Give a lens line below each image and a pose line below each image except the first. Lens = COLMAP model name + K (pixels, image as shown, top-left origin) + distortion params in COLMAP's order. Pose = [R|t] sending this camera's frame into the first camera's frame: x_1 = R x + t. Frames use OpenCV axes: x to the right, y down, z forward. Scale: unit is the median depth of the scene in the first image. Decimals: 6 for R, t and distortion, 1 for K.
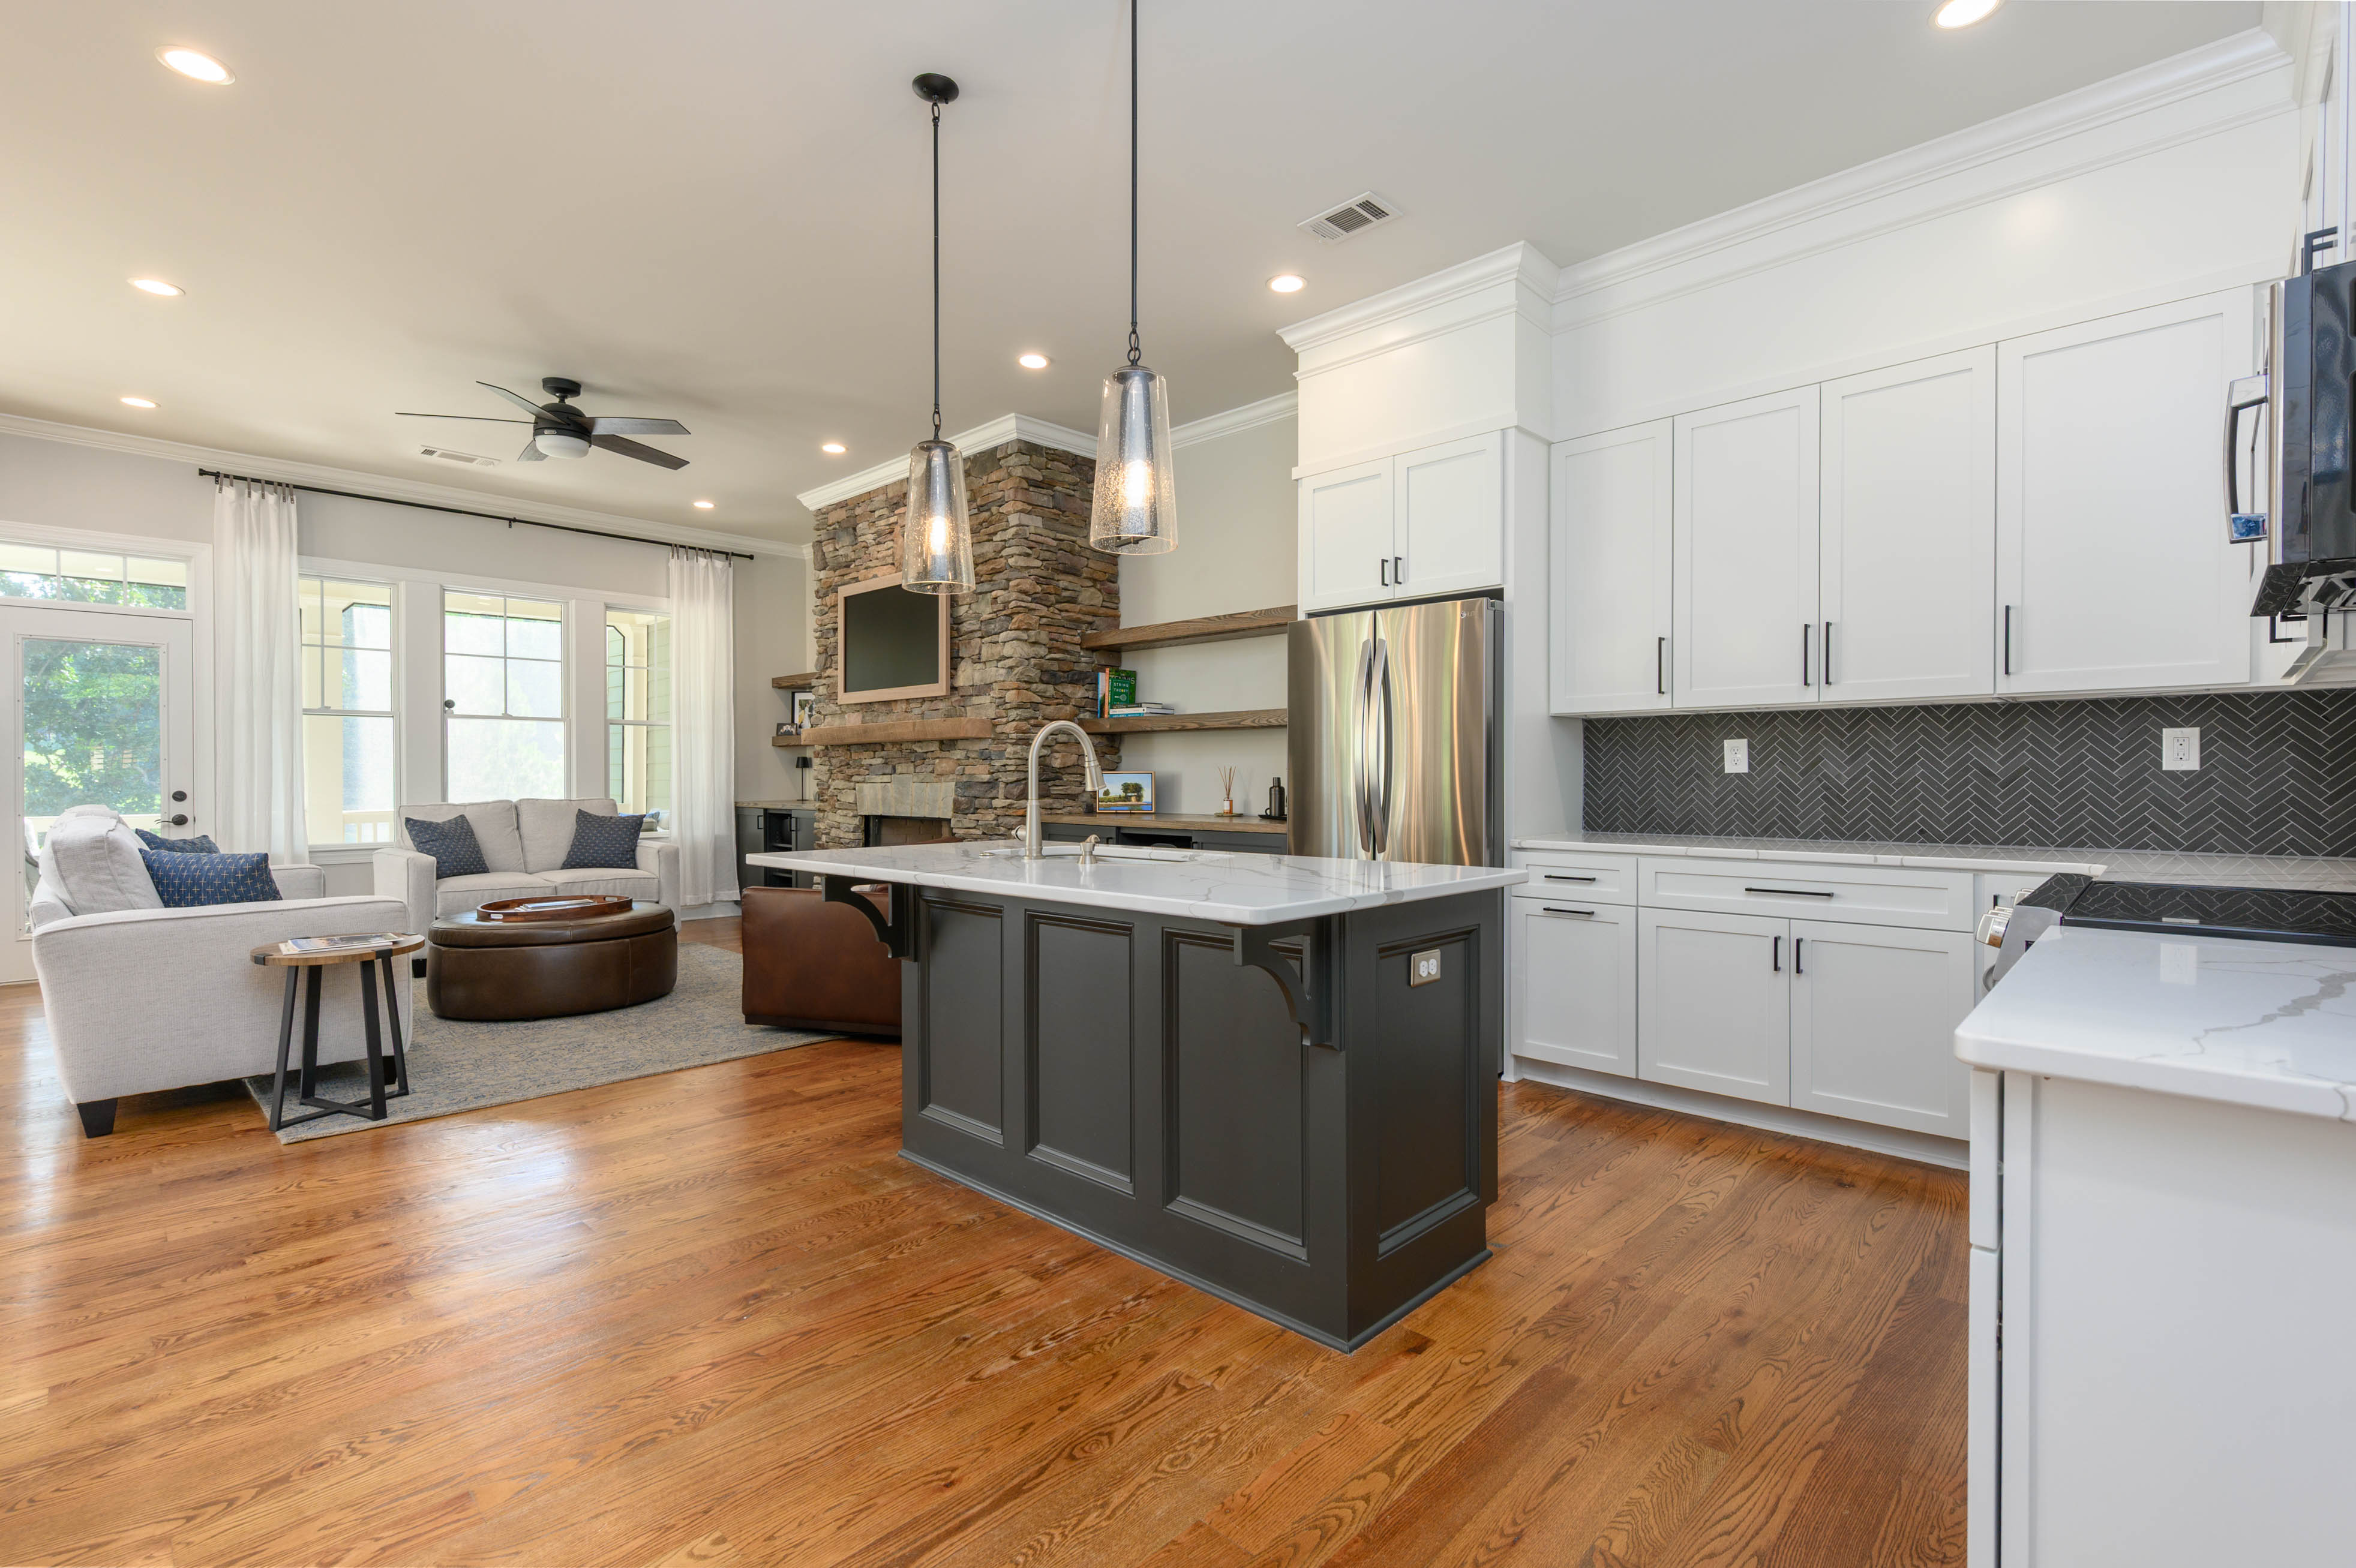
lens RADIAL K [[1061.6, 0, 1178.0], [0, 1061.6, 784.0], [0, 0, 1]] dist [-0.001328, -0.000321]
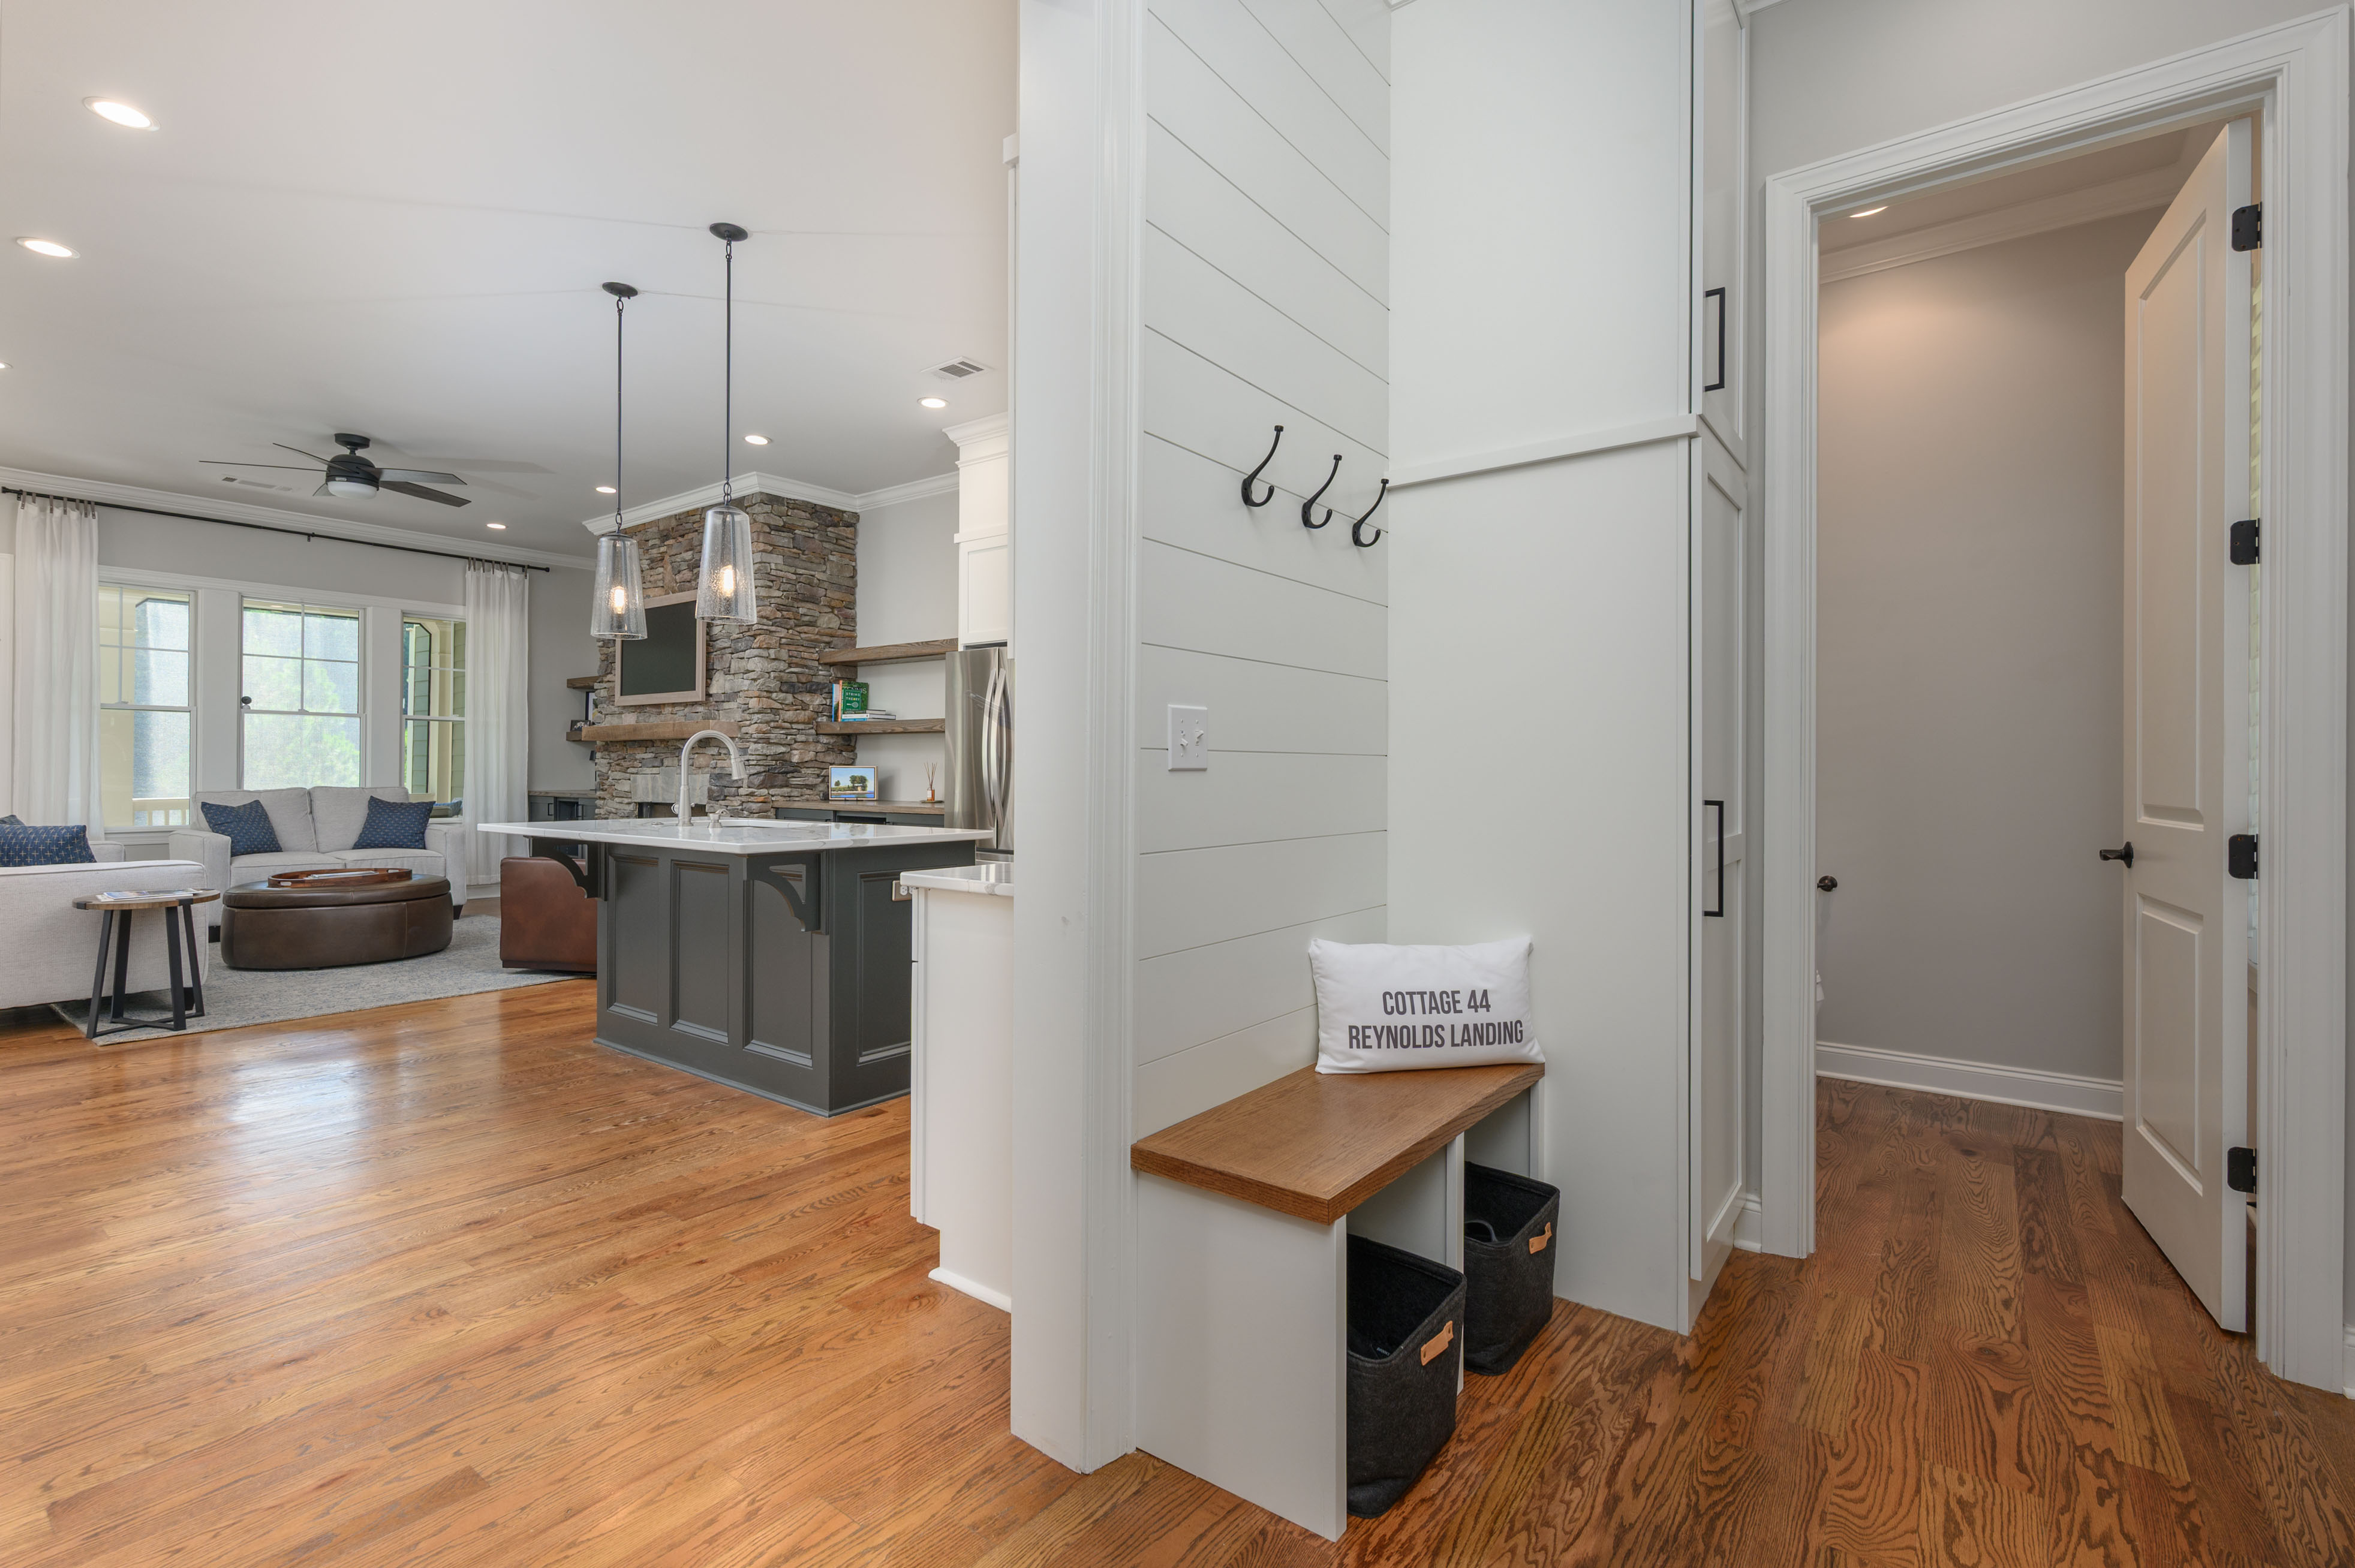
lens RADIAL K [[1065.1, 0, 1179.5], [0, 1065.1, 767.9], [0, 0, 1]] dist [-0.001582, -0.000415]
pose [[0.993099, 0.007010, 0.117071, 0.183235], [-0.005737, 0.999921, -0.011205, 0.001989], [-0.117141, 0.010456, 0.993060, -0.261476]]
